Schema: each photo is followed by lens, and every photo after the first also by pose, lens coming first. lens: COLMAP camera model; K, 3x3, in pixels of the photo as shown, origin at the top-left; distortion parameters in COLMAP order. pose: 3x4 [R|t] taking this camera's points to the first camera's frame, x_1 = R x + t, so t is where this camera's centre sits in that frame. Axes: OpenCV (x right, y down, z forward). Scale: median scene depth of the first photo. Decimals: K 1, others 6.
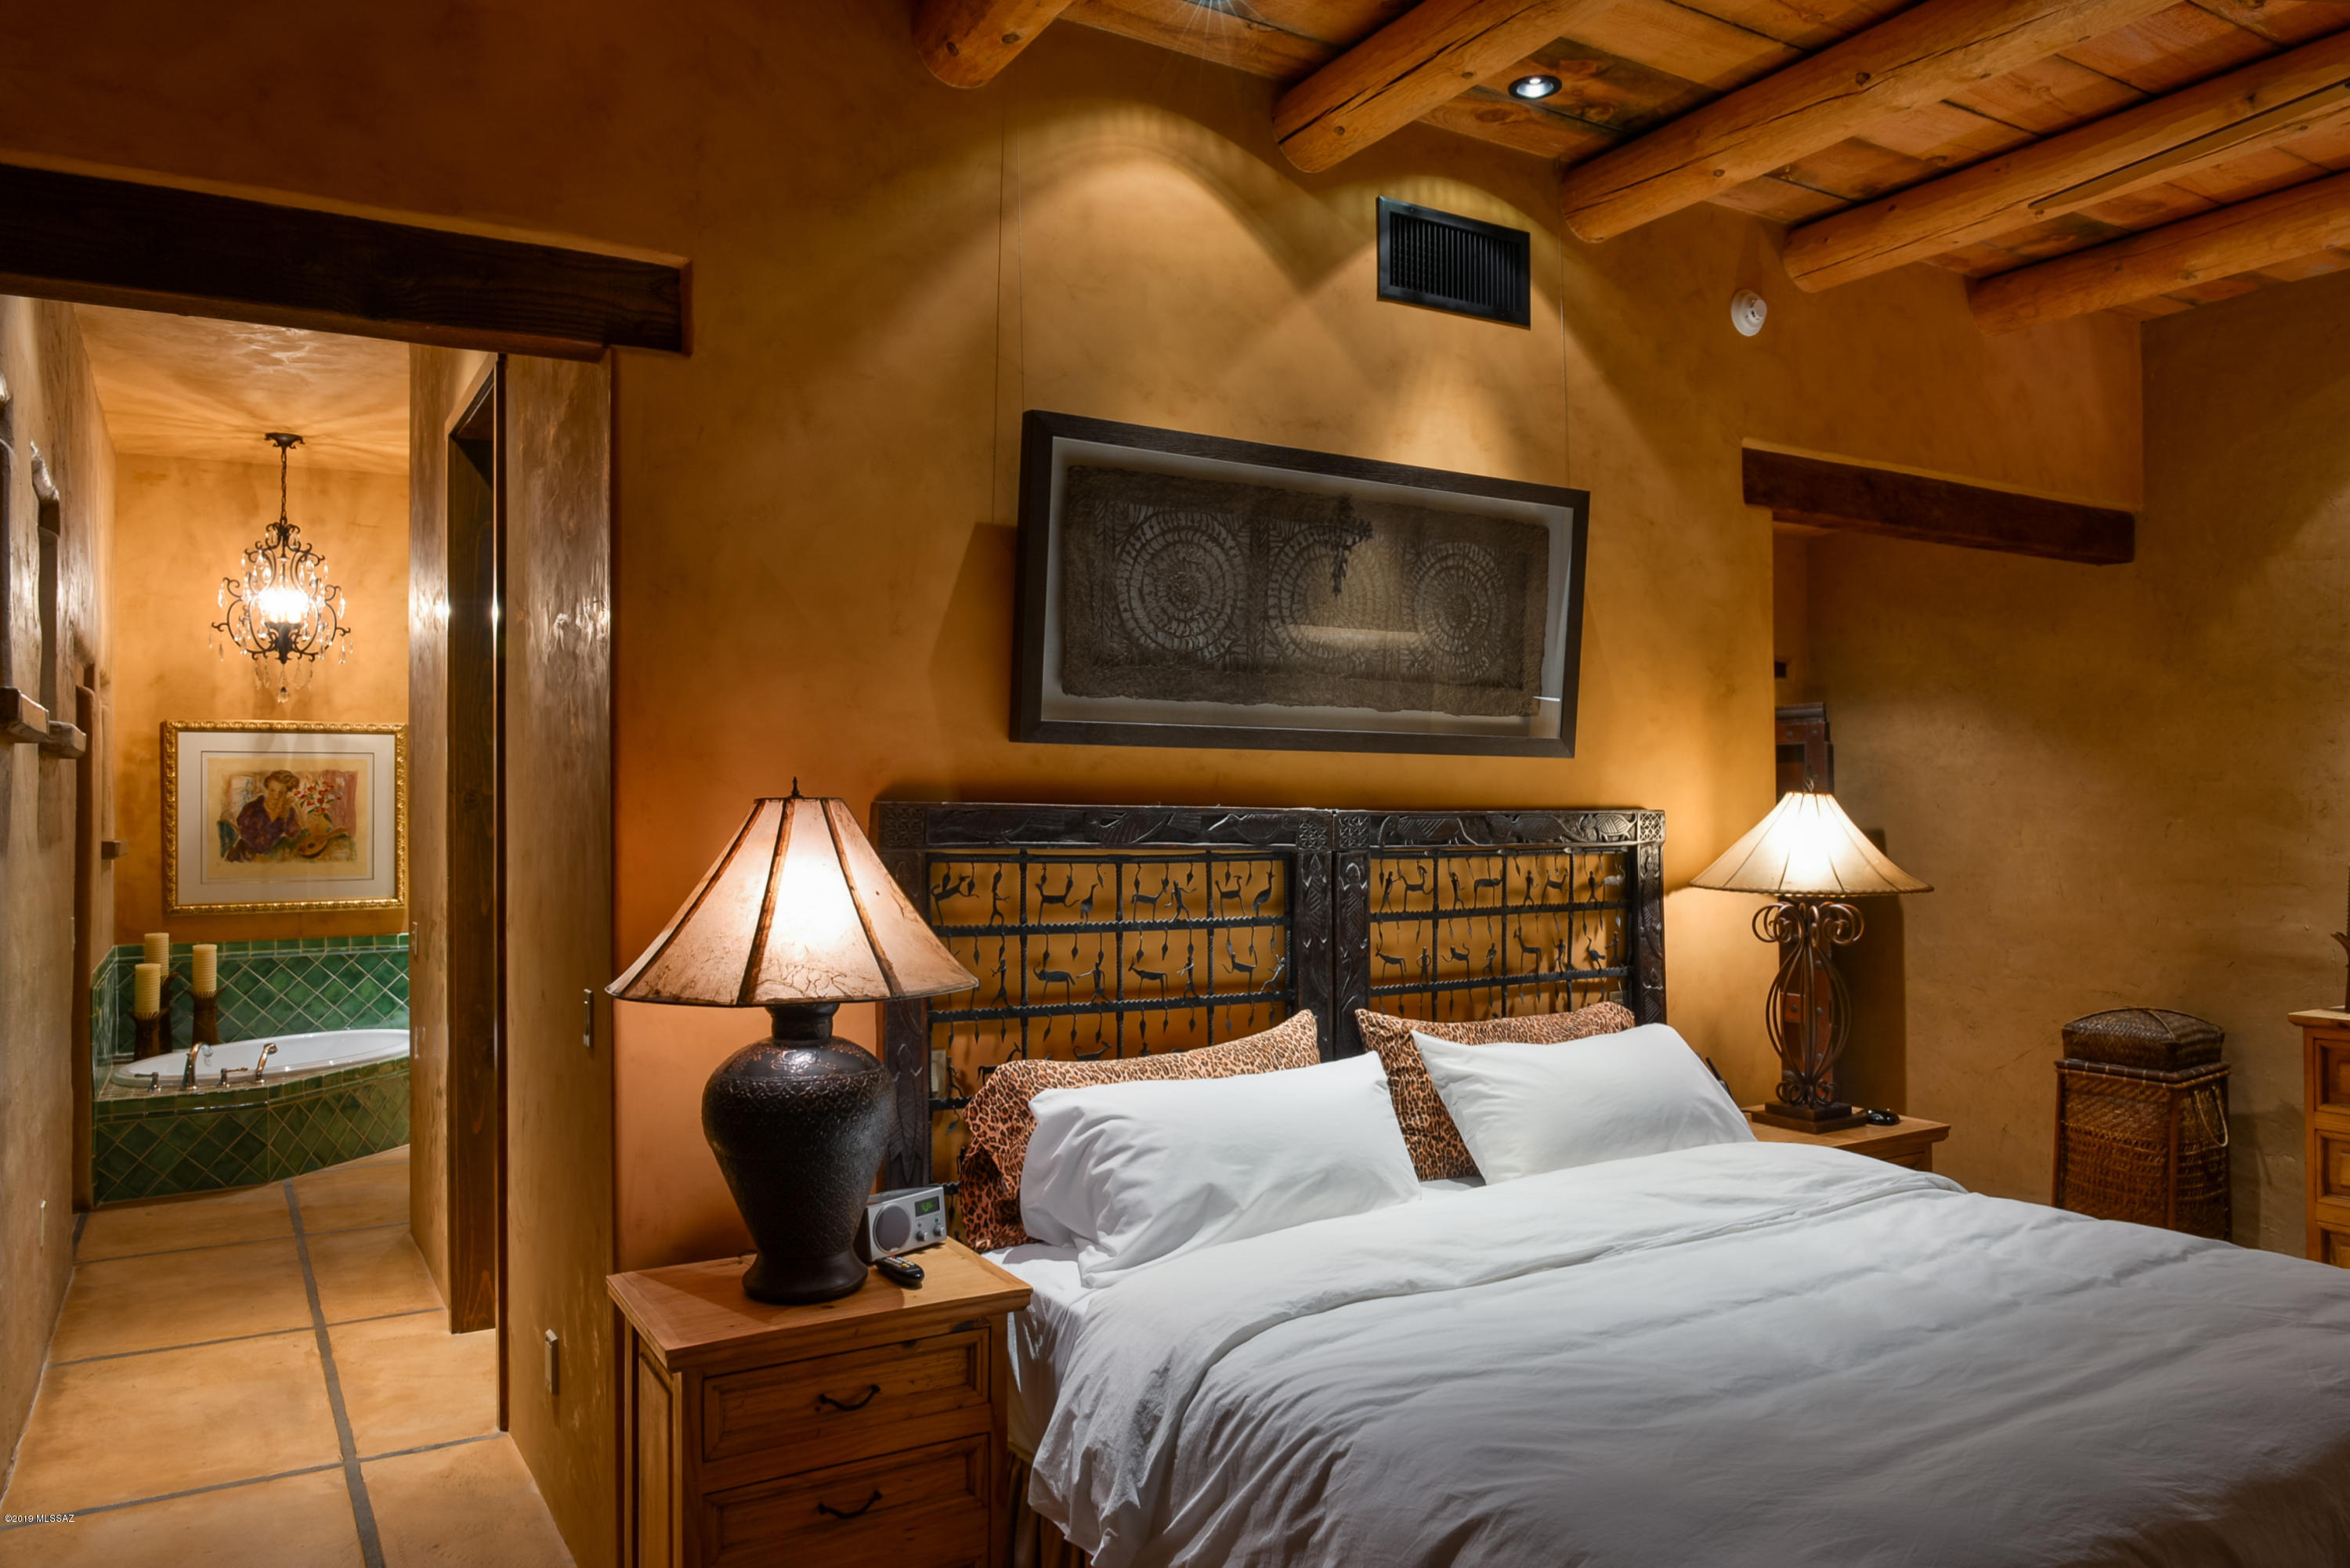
lens RADIAL K [[1607.2, 0, 1194.7], [0, 1607.2, 784.3], [0, 0, 1]] dist [-0.009417, -0.001327]
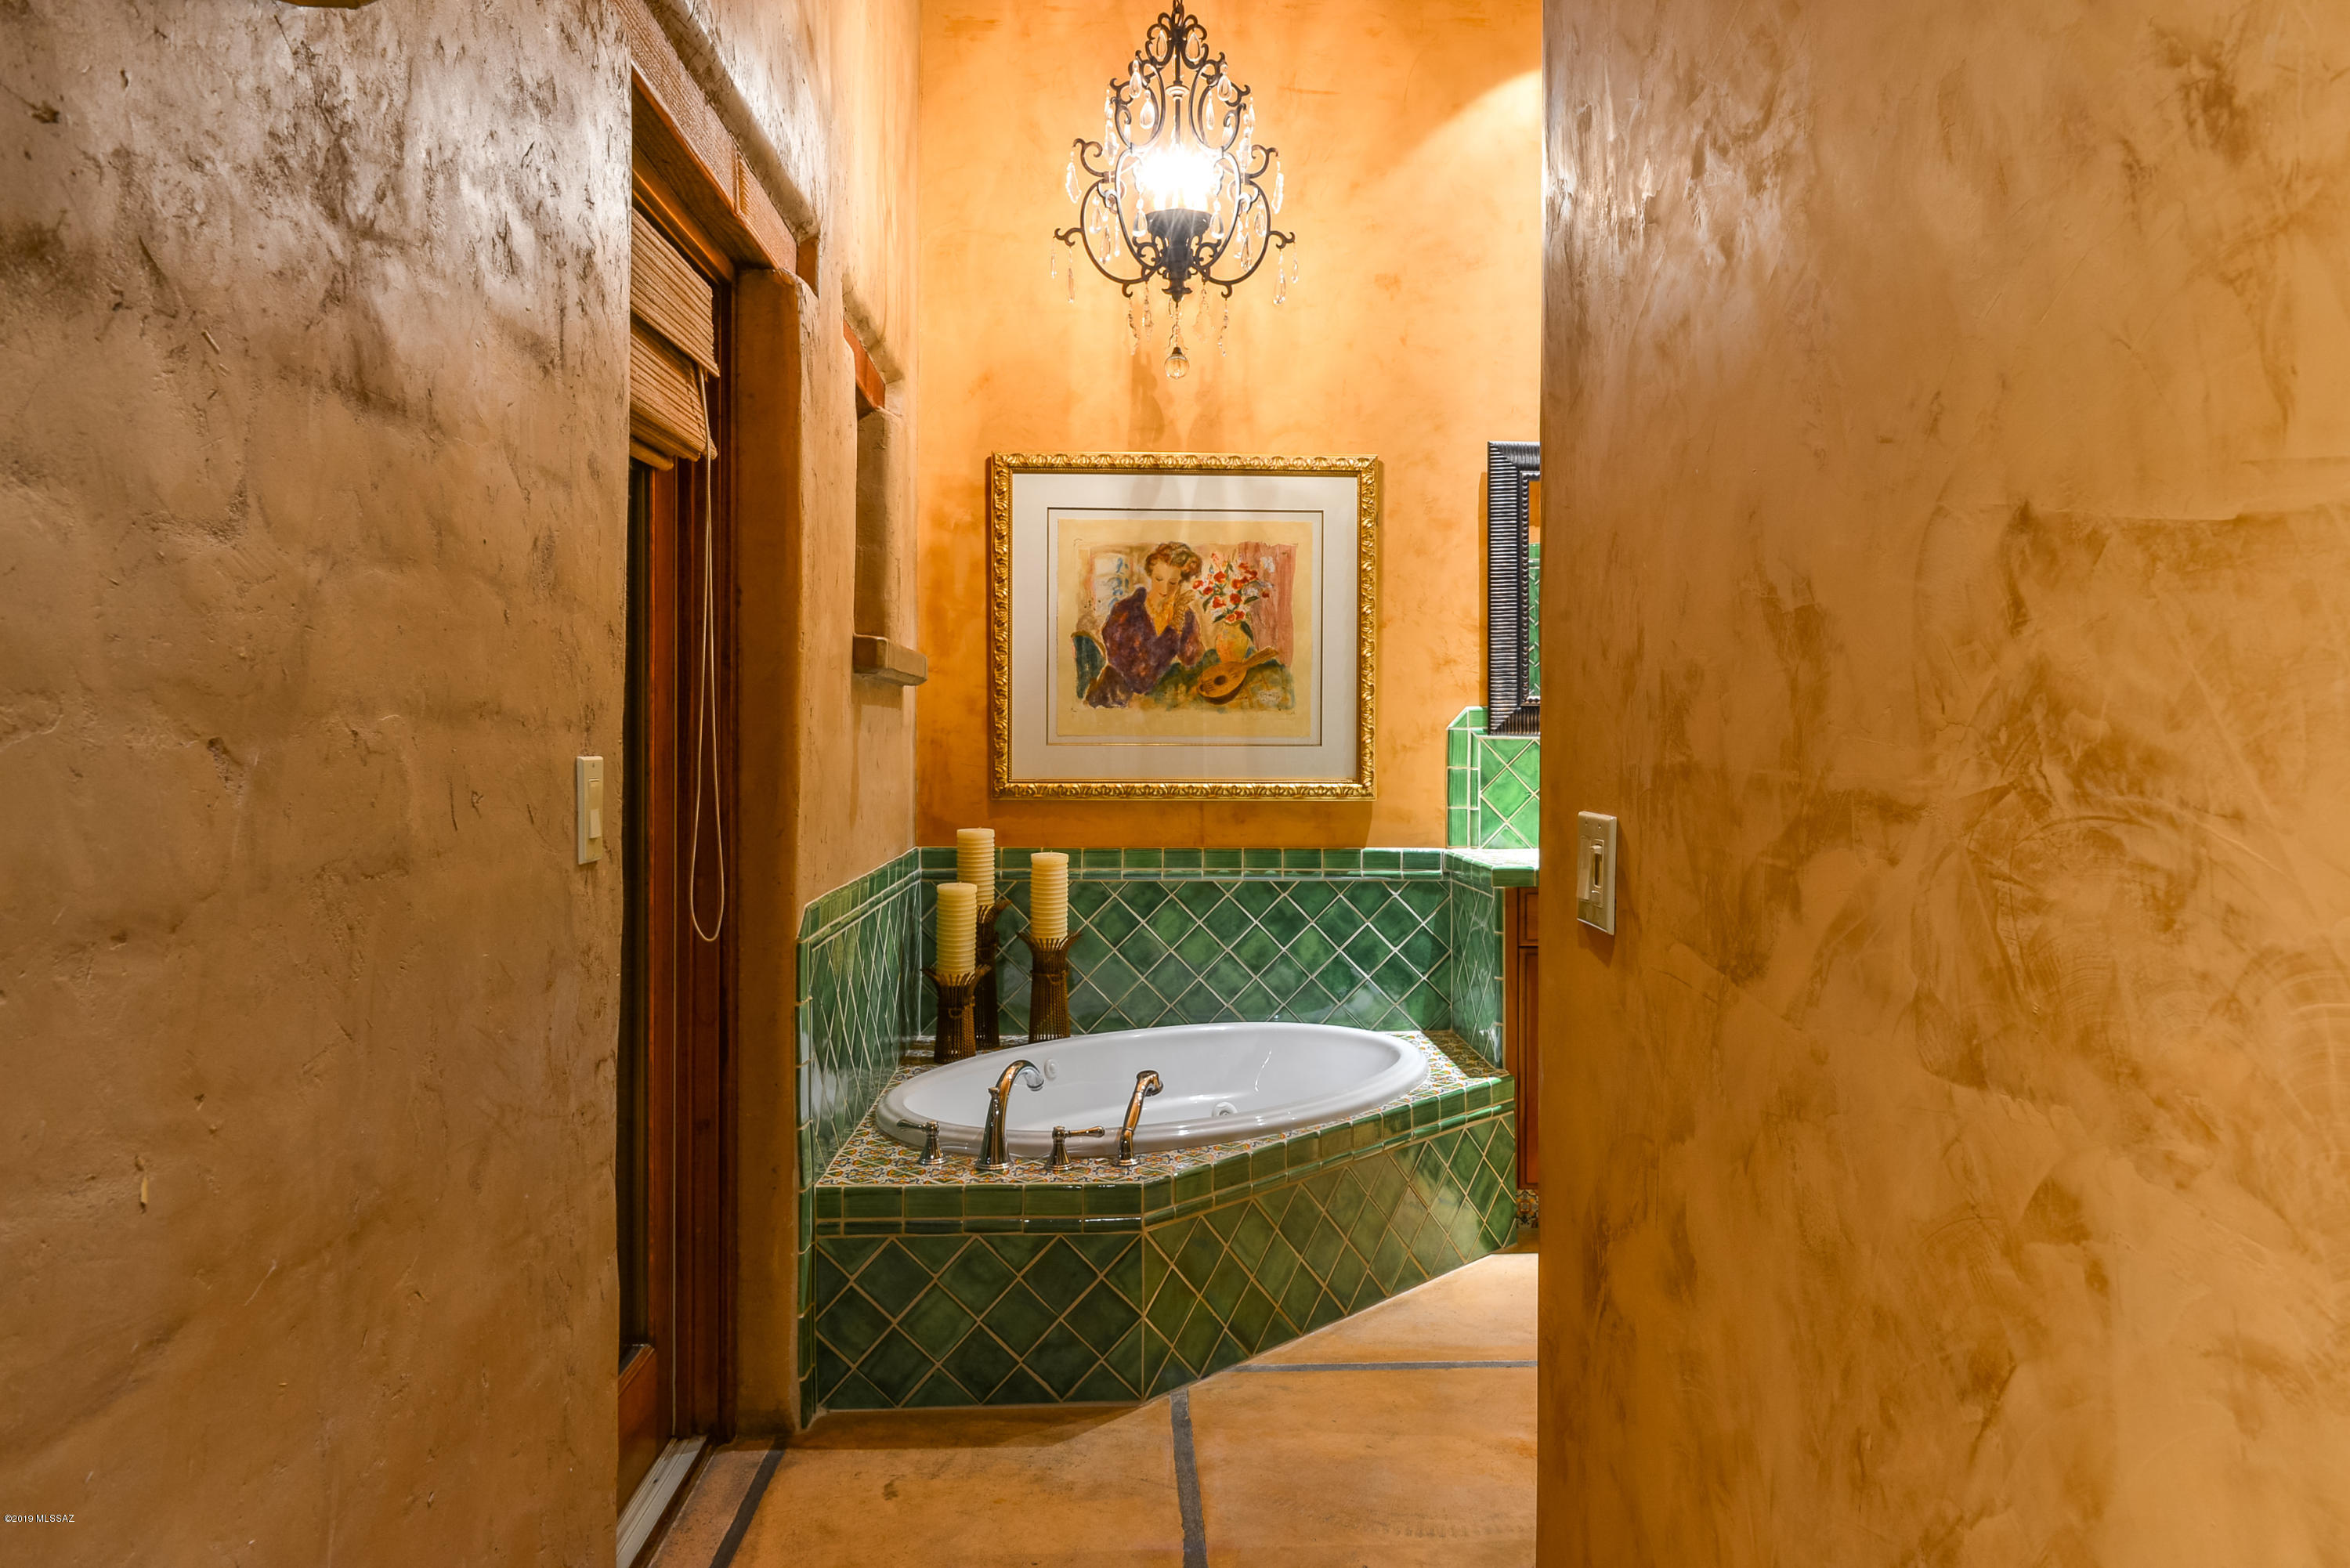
lens RADIAL K [[1607.2, 0, 1174.5], [0, 1607.2, 773.4], [0, 0, 1]] dist [-0.009417, -0.001327]
pose [[0.868718, 0.022406, -0.494799, -0.300058], [-0.003196, 0.999209, 0.039635, 0.049556], [0.495296, -0.032850, 0.868103, 0.528106]]
